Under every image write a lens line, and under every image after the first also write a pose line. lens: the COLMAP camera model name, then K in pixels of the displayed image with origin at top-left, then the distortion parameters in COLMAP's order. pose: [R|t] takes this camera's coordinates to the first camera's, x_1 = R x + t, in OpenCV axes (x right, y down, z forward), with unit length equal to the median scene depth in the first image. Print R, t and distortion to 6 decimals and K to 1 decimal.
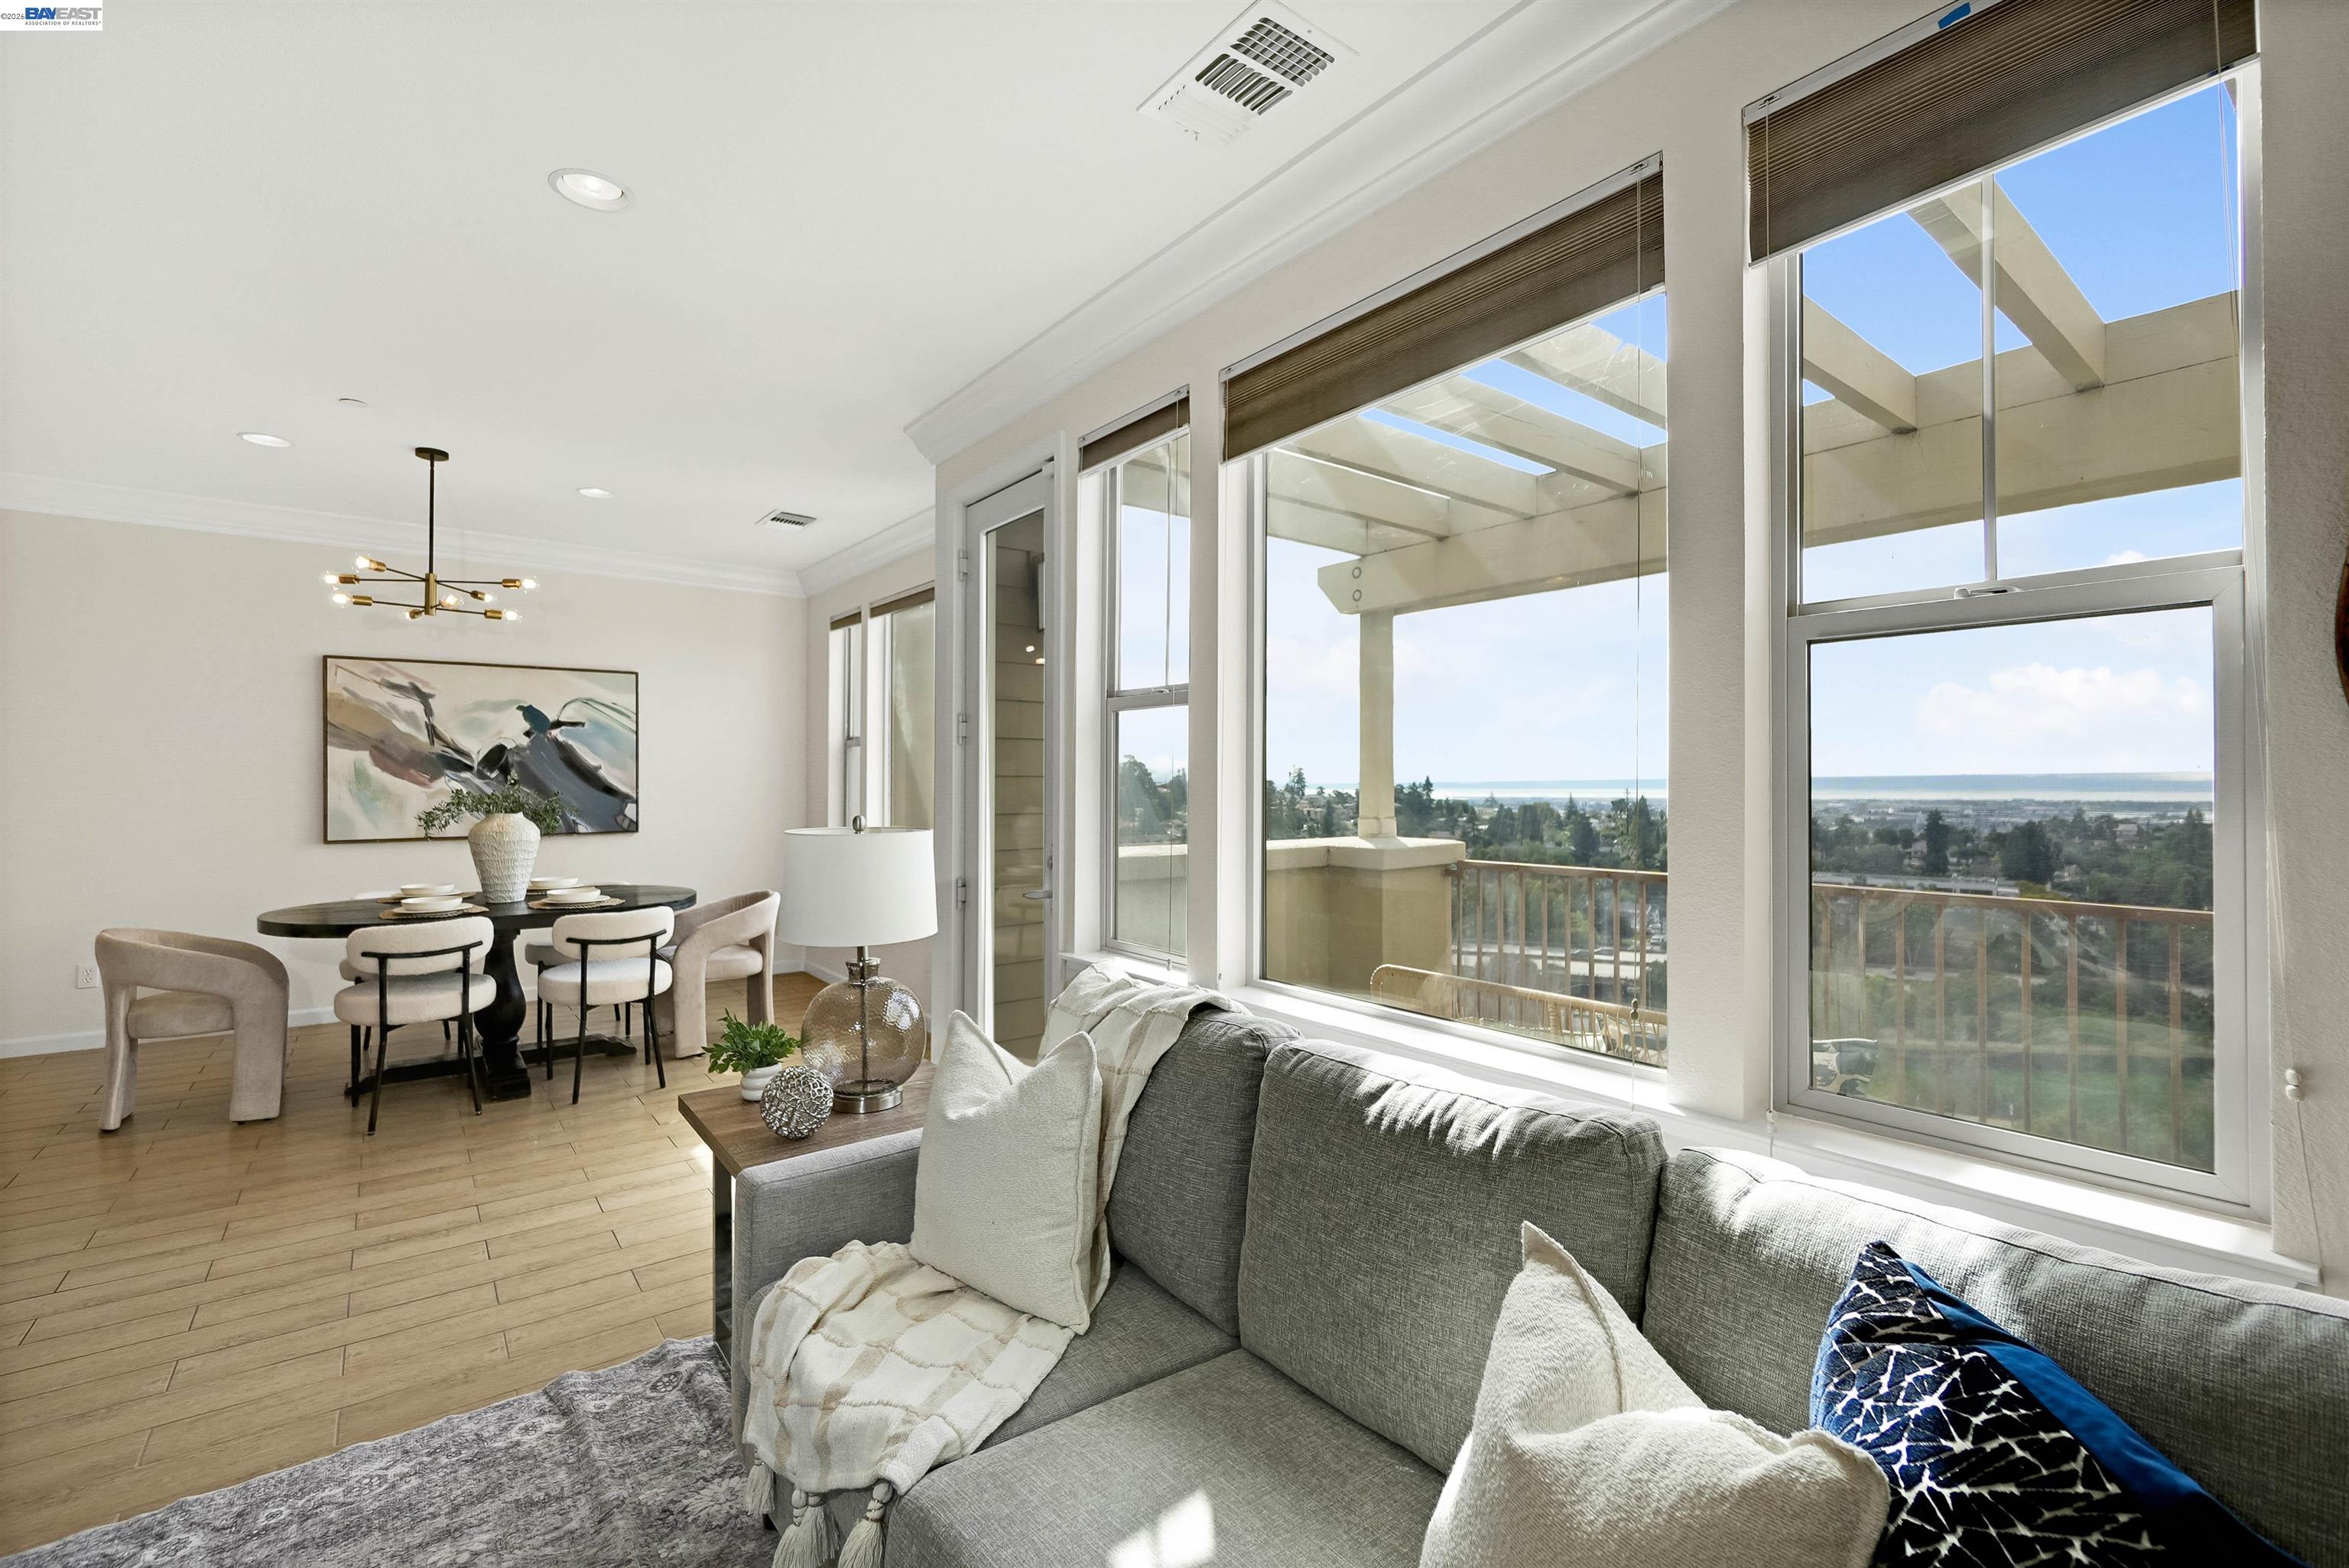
lens RADIAL K [[1019.8, 0, 1166.0], [0, 1019.8, 778.7], [0, 0, 1]] dist [-0.009548, 0.003851]
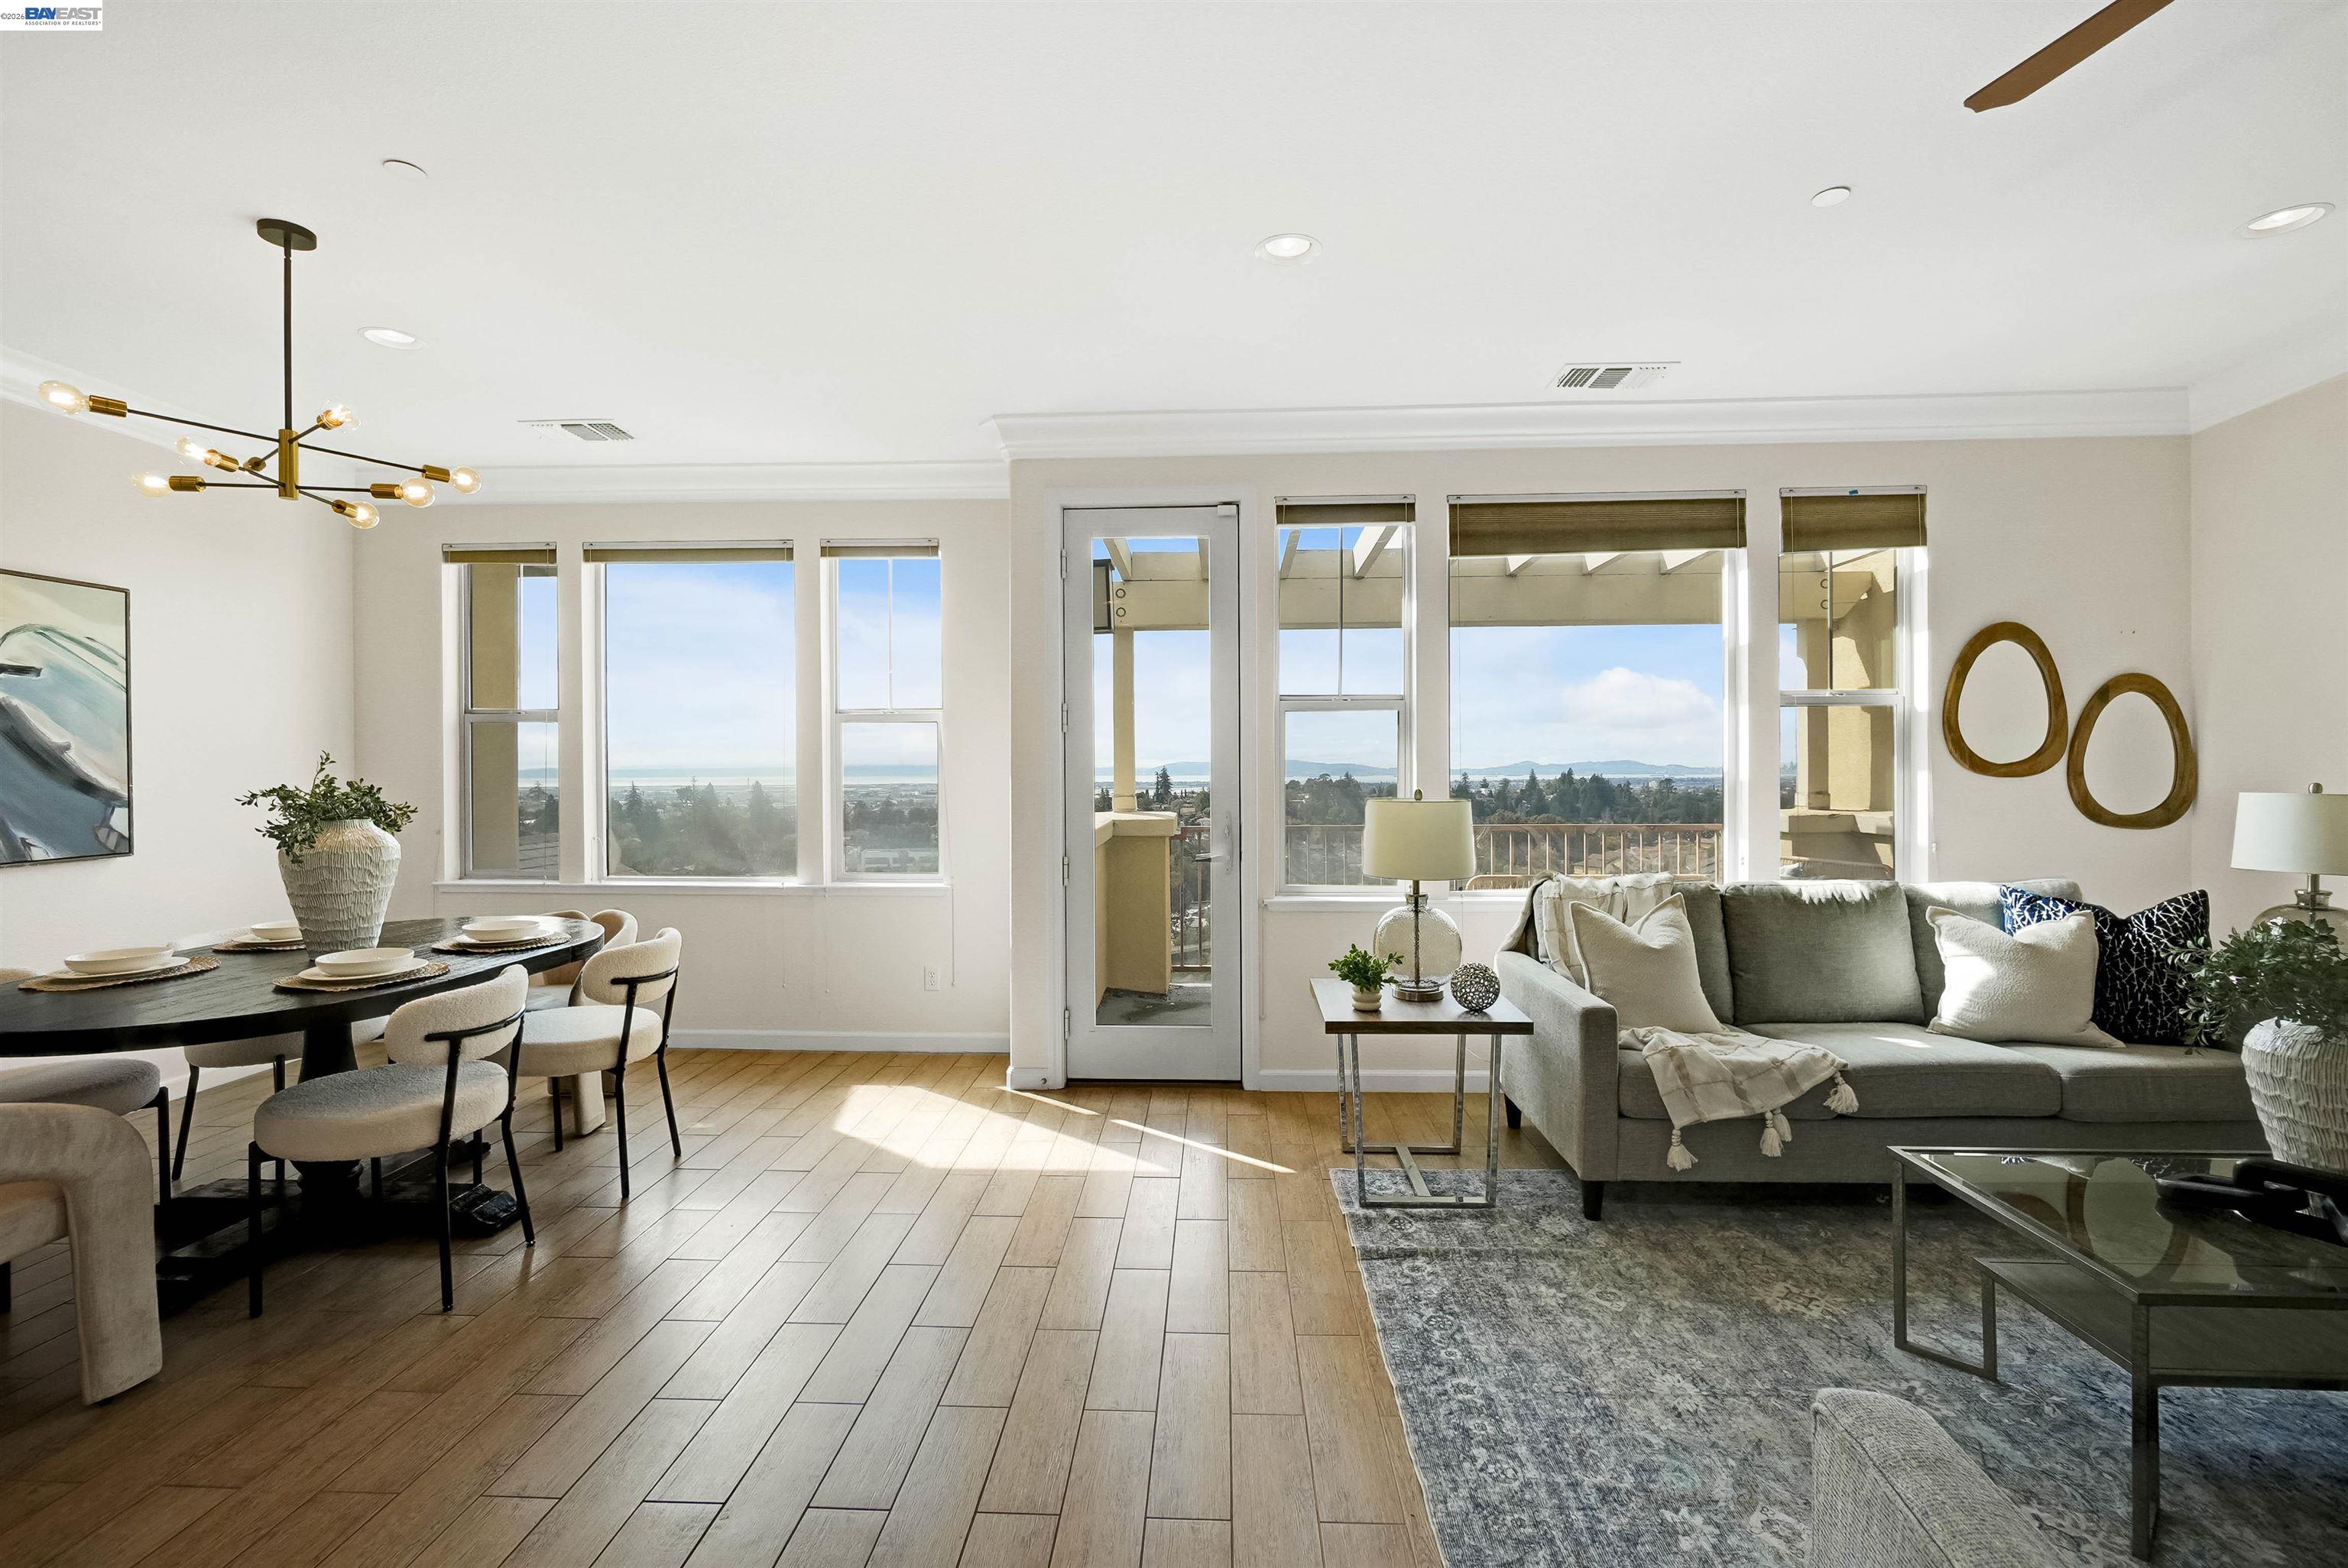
lens RADIAL K [[1019.4, 0, 1188.6], [0, 1019.4, 782.8], [0, 0, 1]] dist [-0.009548, 0.003851]
pose [[0.643238, -0.016232, 0.765494, -0.709373], [0.003456, 0.999827, 0.018297, 0.001339], [-0.765659, -0.009124, 0.643182, 0.159153]]
